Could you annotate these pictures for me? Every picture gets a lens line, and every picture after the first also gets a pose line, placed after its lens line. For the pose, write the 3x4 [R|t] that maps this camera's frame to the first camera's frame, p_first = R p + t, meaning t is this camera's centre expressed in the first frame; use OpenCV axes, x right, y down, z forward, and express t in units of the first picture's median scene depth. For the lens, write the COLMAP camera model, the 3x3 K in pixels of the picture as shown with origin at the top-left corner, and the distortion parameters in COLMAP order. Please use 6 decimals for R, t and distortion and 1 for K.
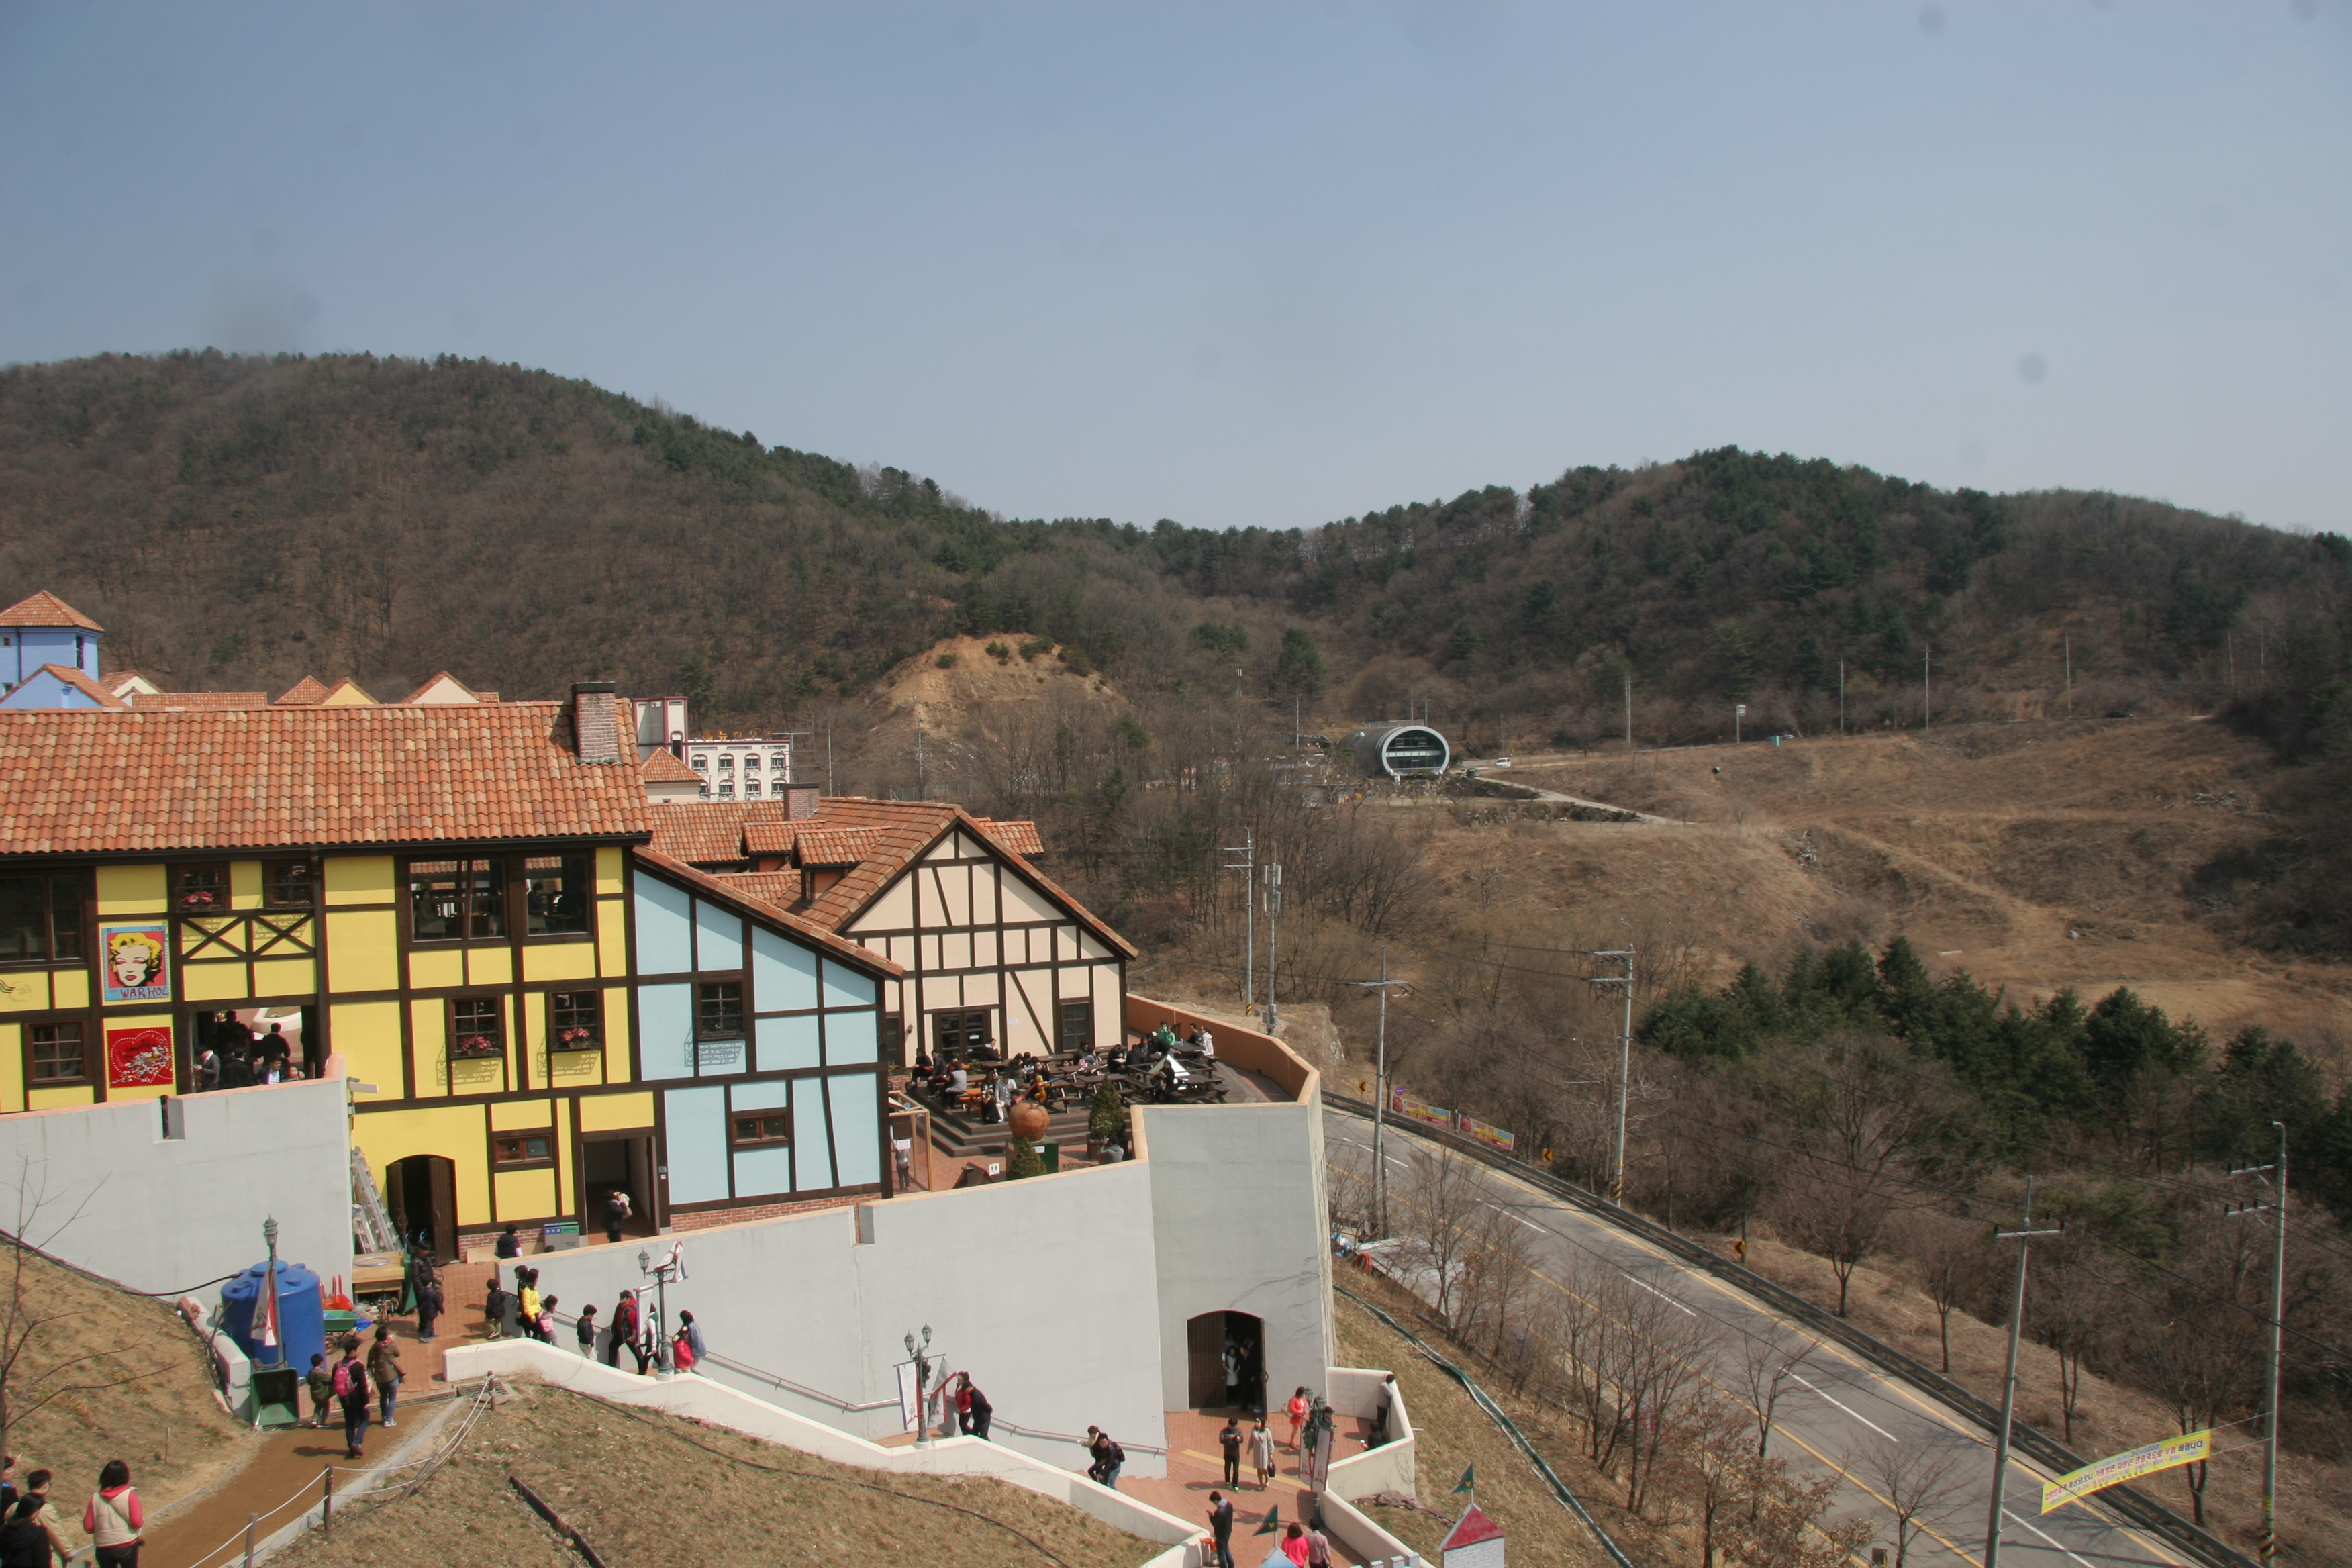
lens RADIAL K [[1834.2, 0, 1176.5], [0, 1834.2, 817.7], [0, 0, 1]] dist [-0.180324, 0.152351]
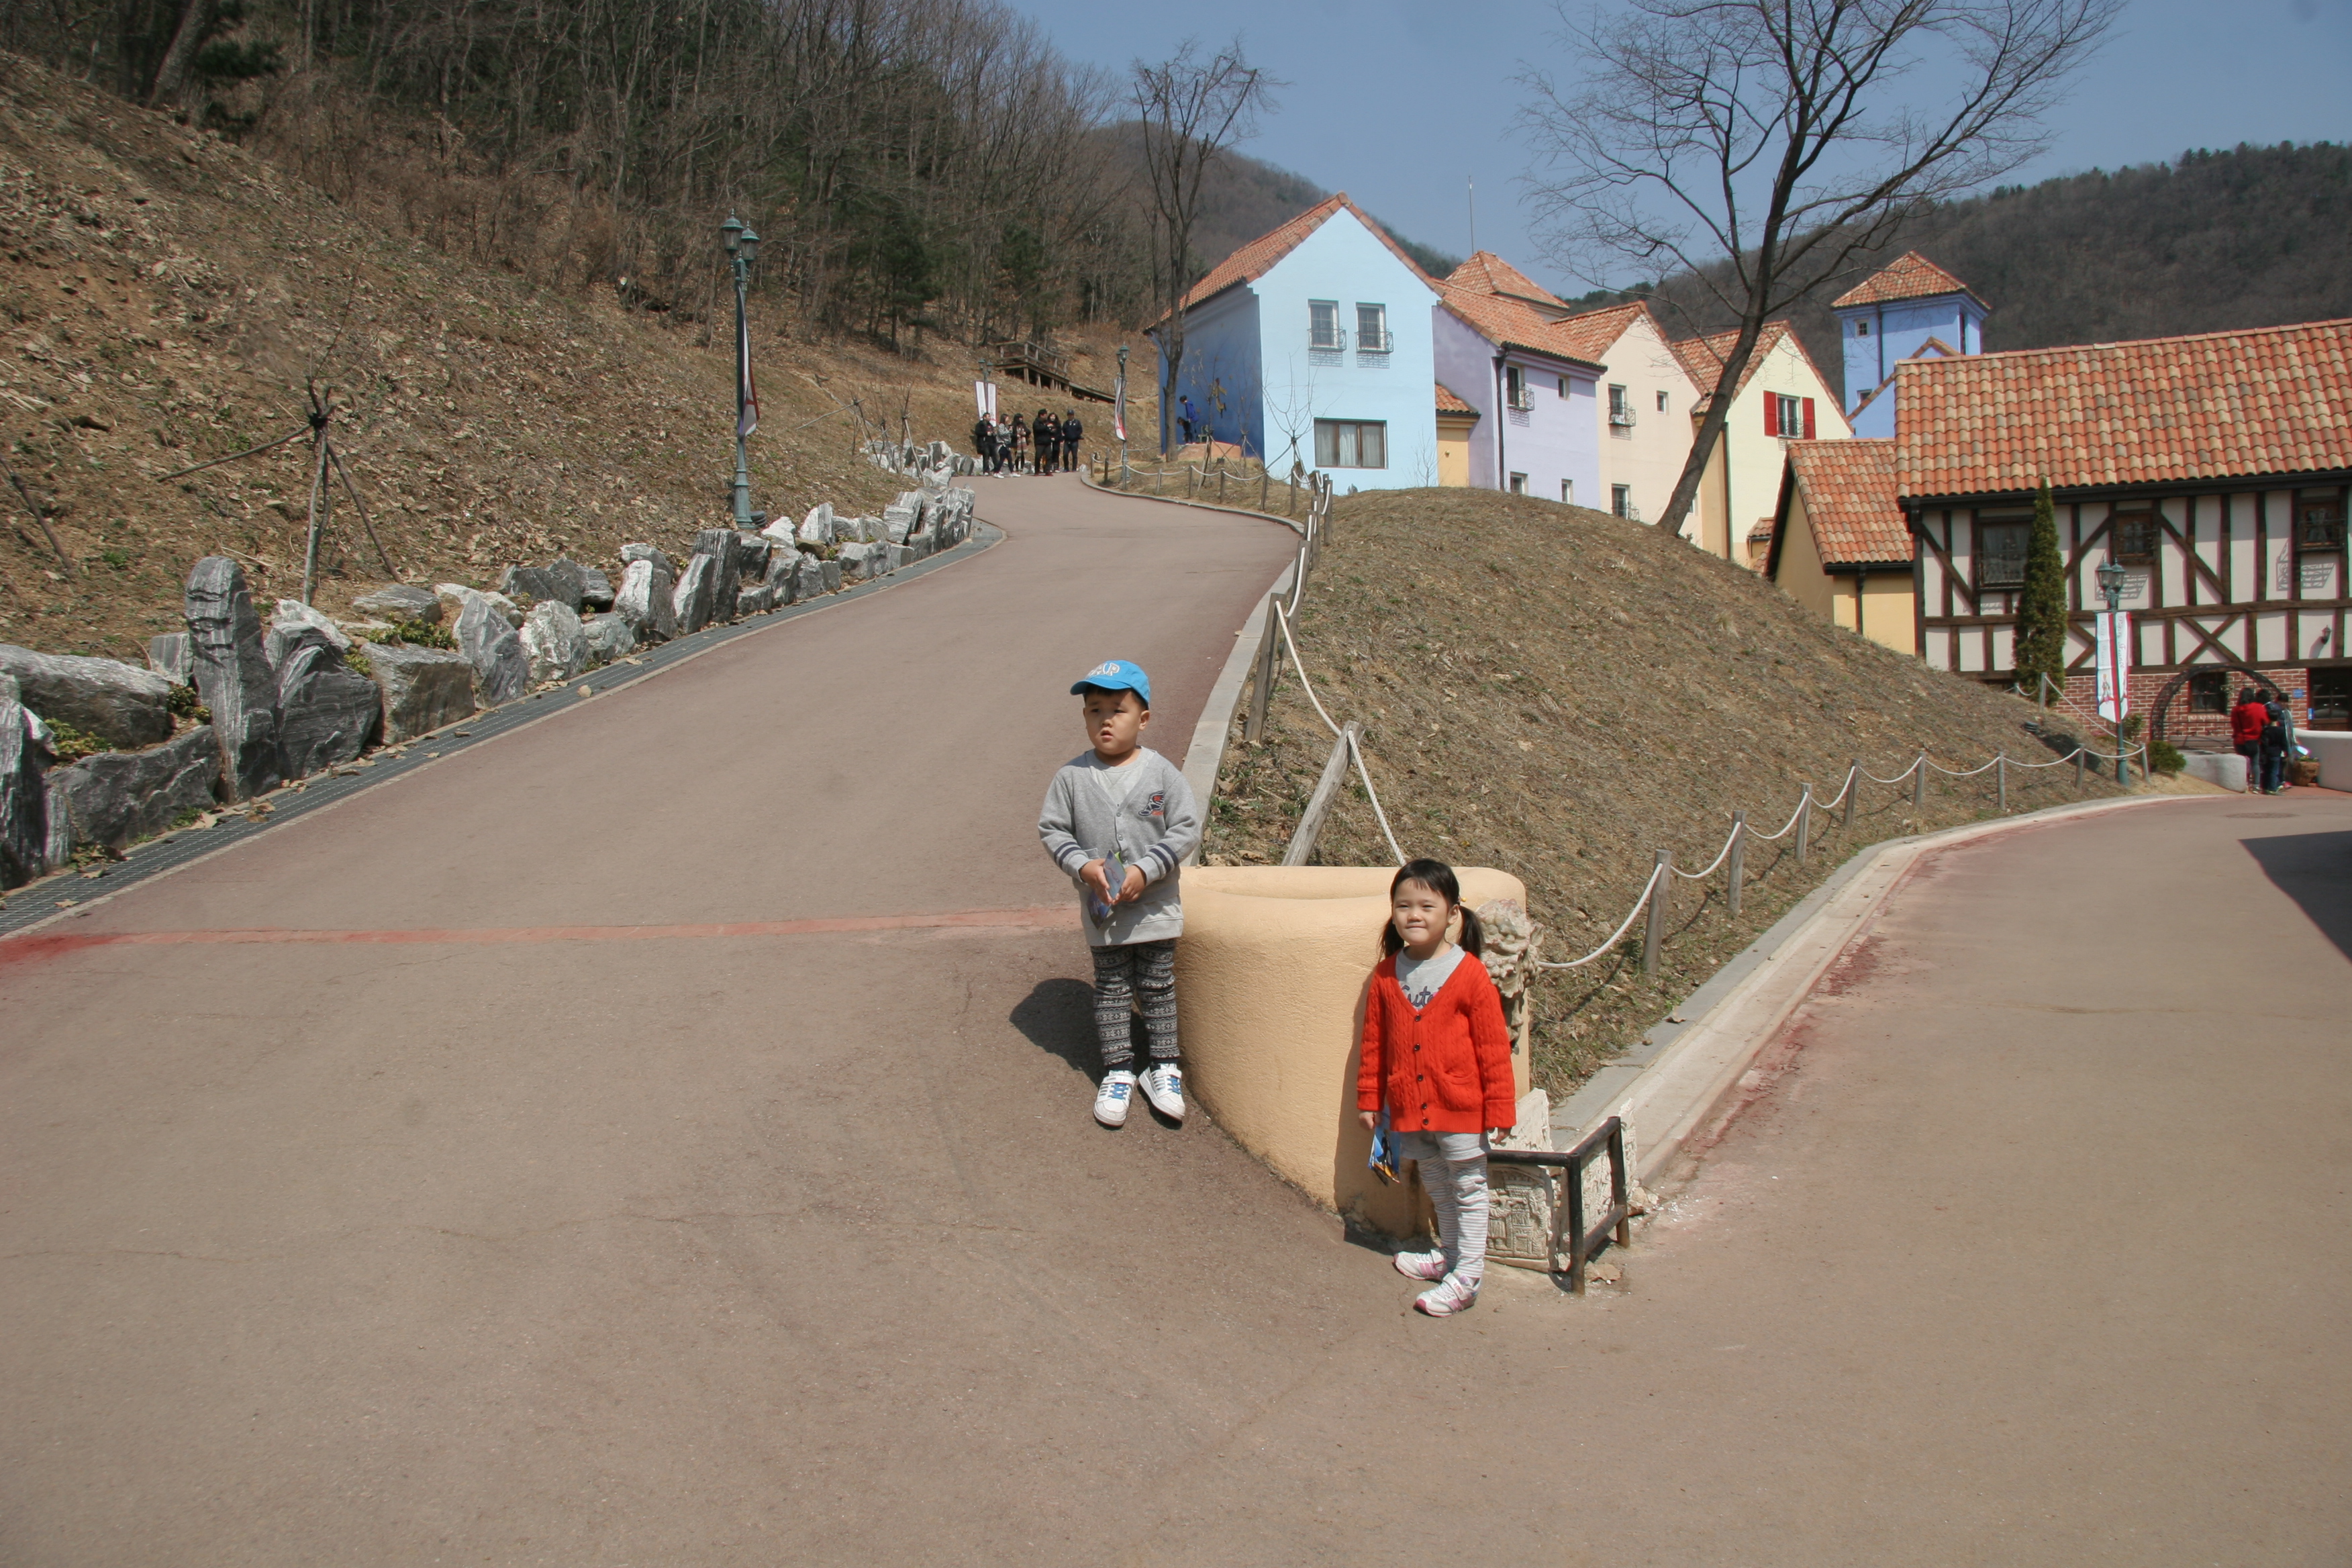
lens RADIAL K [[1834.2, 0, 1180.6], [0, 1834.2, 804.7], [0, 0, 1]] dist [-0.180324, 0.152351]
pose [[0.635724, 0.037634, -0.770998, -0.064934], [0.004783, 0.998600, 0.052687, 0.009916], [0.771901, -0.037182, 0.634654, 0.075401]]
